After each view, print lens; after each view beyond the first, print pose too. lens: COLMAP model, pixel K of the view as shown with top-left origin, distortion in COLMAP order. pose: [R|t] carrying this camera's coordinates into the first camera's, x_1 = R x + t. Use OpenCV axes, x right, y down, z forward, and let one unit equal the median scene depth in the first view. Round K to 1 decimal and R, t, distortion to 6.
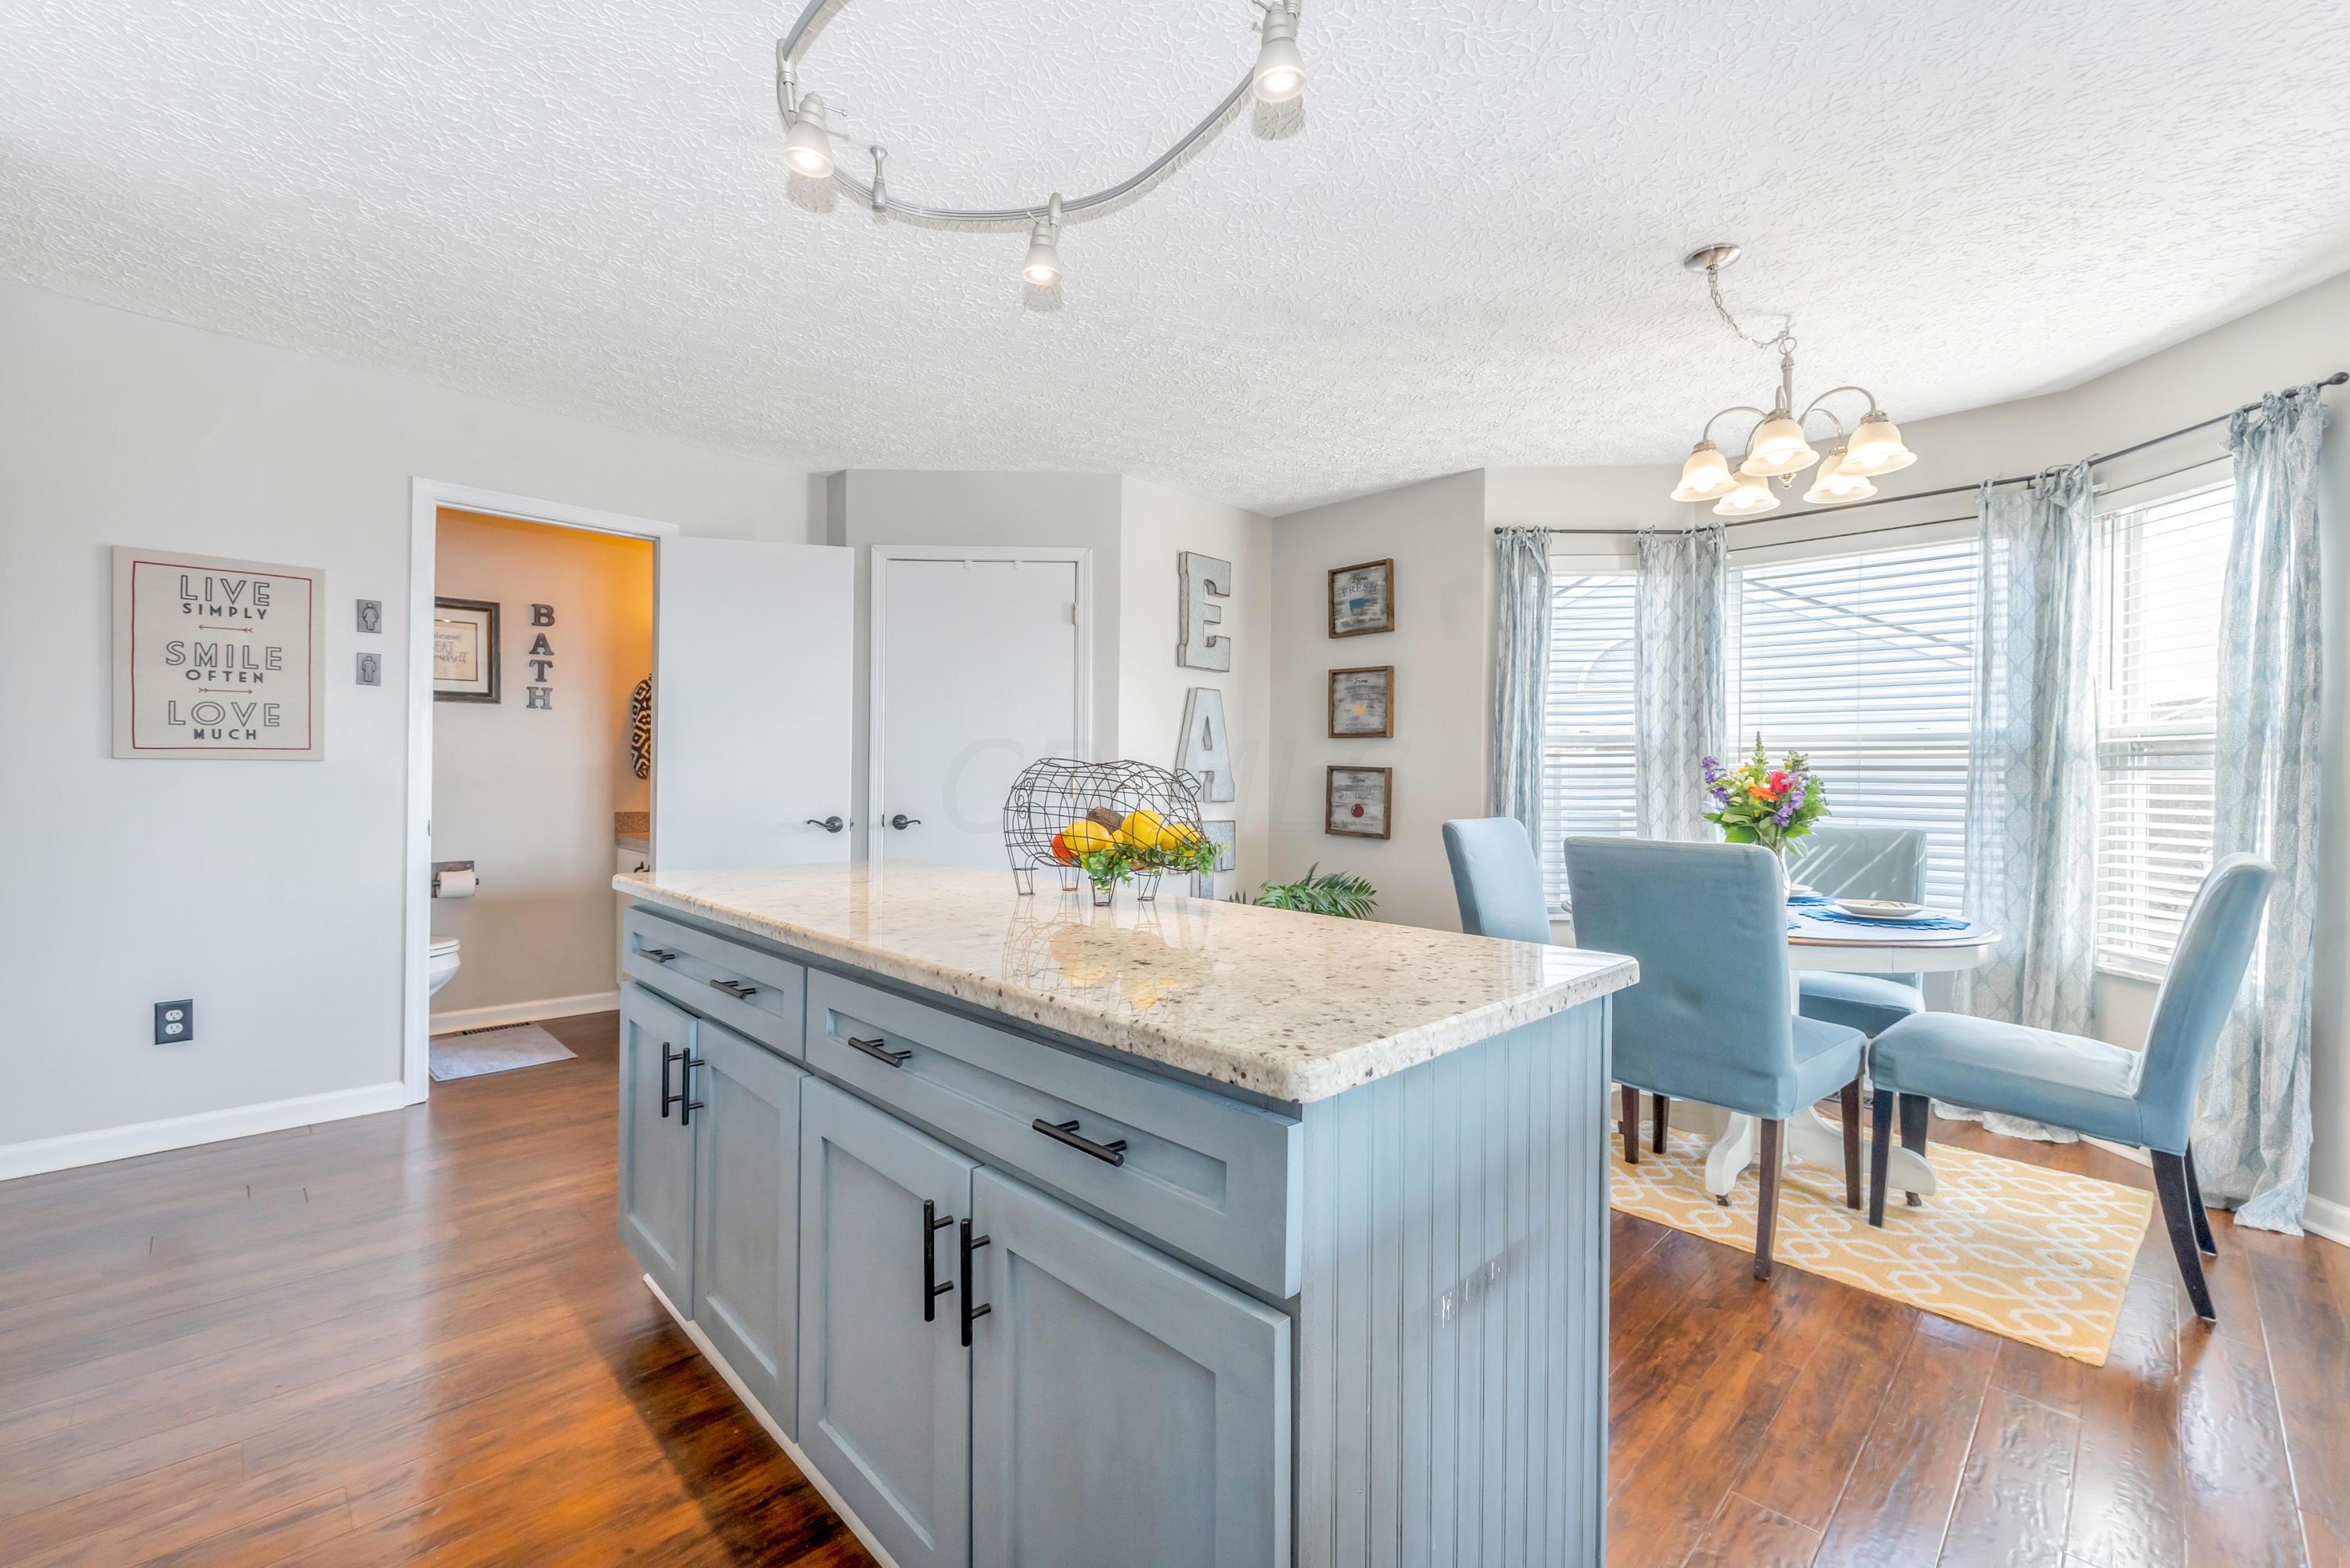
lens RADIAL K [[962.2, 0, 1195.7], [0, 962.2, 781.0], [0, 0, 1]] dist [0.000765, -0.000146]
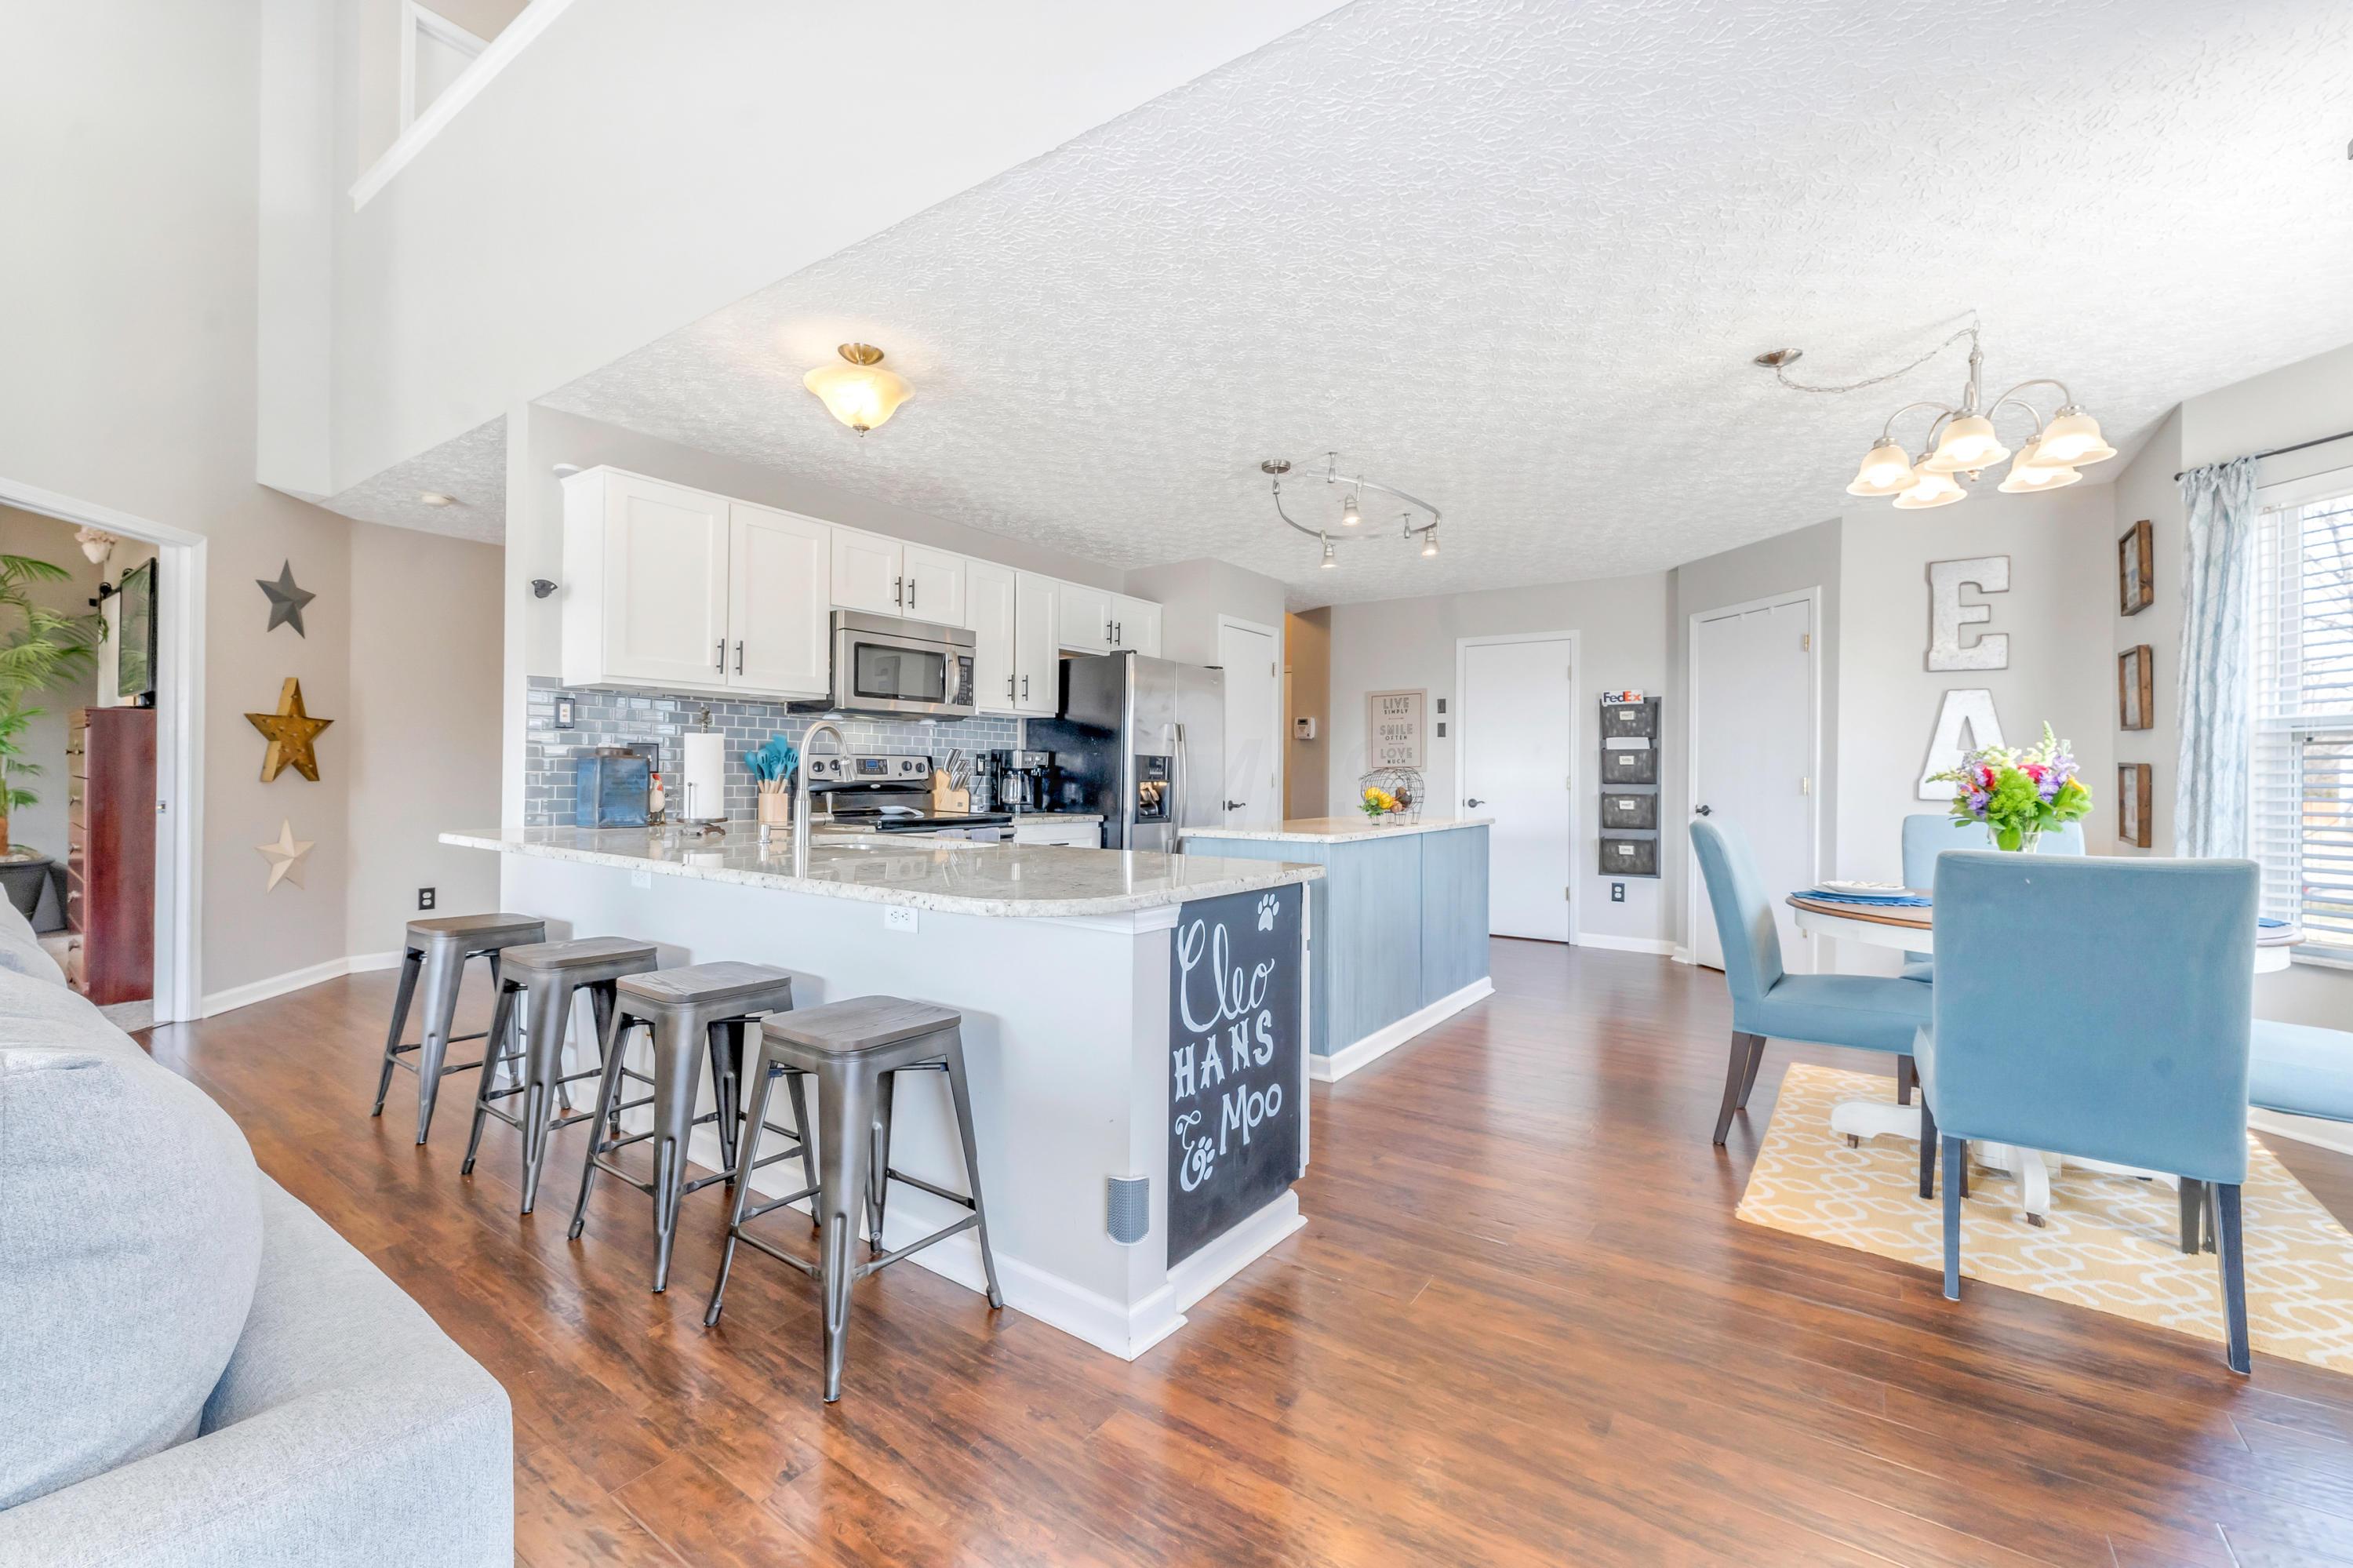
lens RADIAL K [[963.5, 0, 1182.9], [0, 963.5, 765.1], [0, 0, 1]] dist [0.000765, -0.000146]
pose [[0.188686, -0.015863, -0.981909, 1.215466], [-0.000944, 0.999866, -0.016335, 0.002859], [0.982037, 0.004009, 0.188646, -0.004658]]
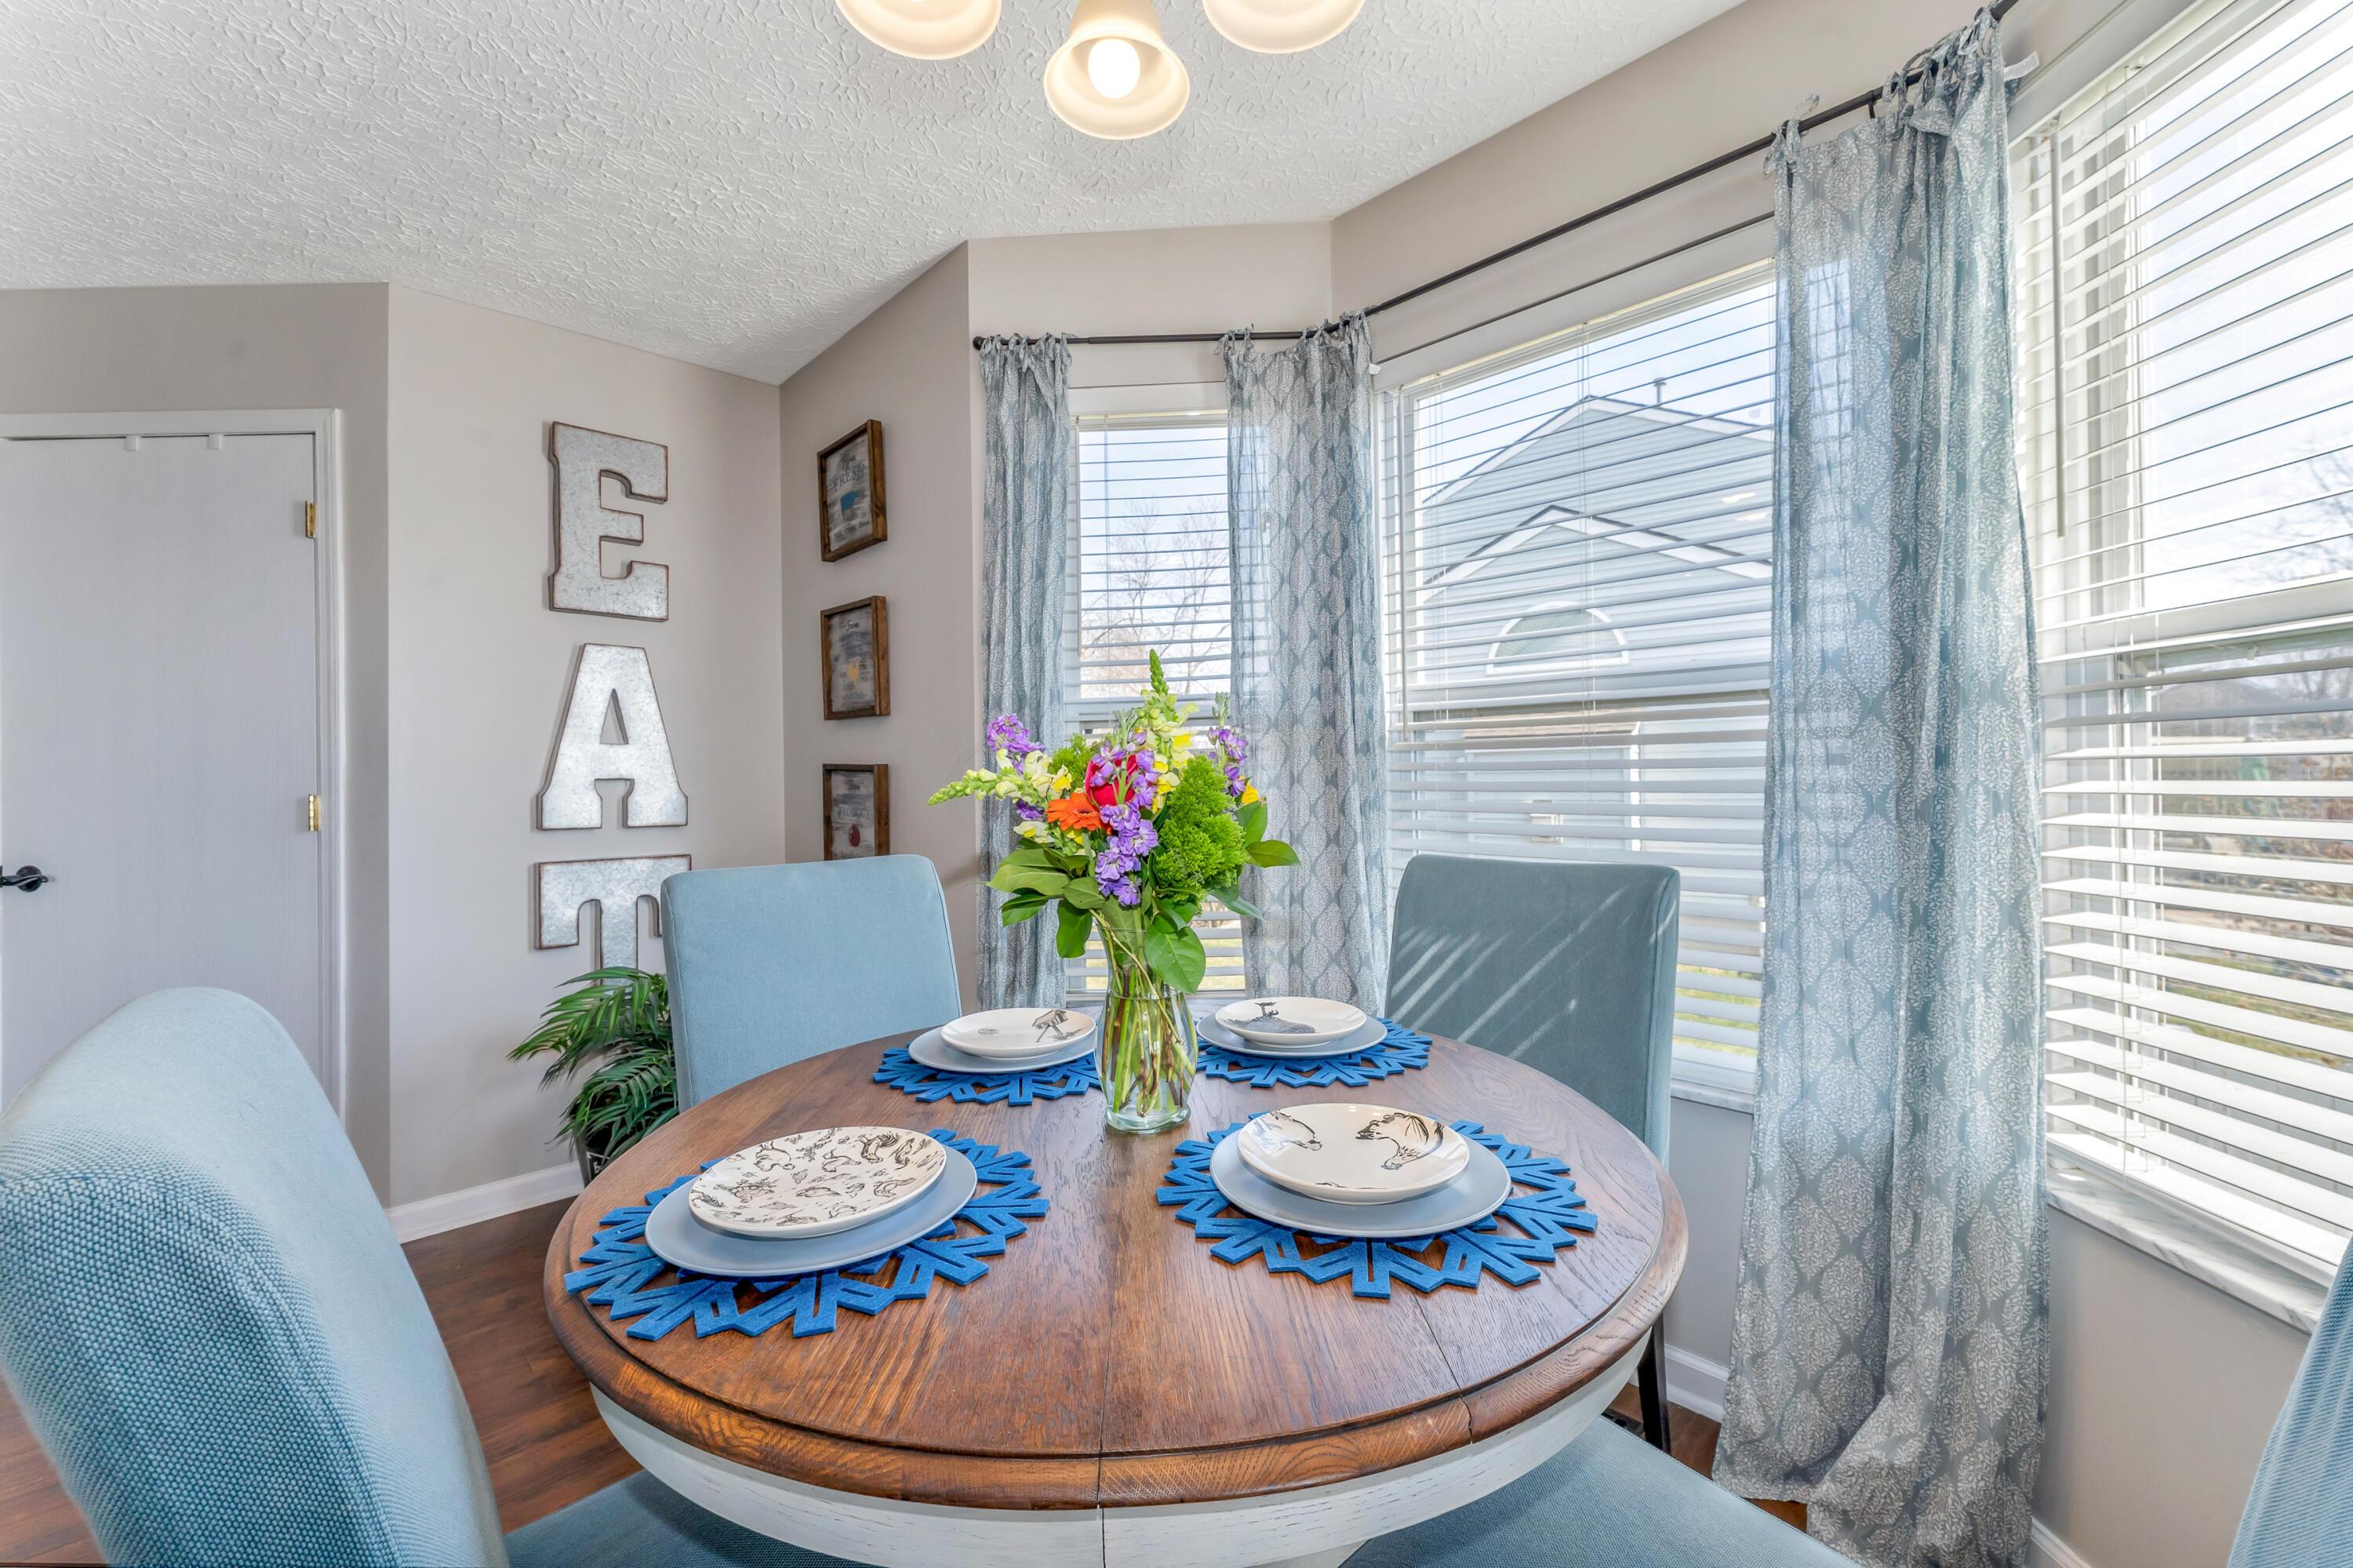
lens RADIAL K [[963.5, 0, 1161.5], [0, 963.5, 777.8], [0, 0, 1]] dist [0.000765, -0.000146]
pose [[0.999600, -0.028262, -0.000323, 0.517808], [0.028261, 0.999597, -0.002591, 0.001254], [0.000396, 0.002581, 0.999997, 0.540404]]
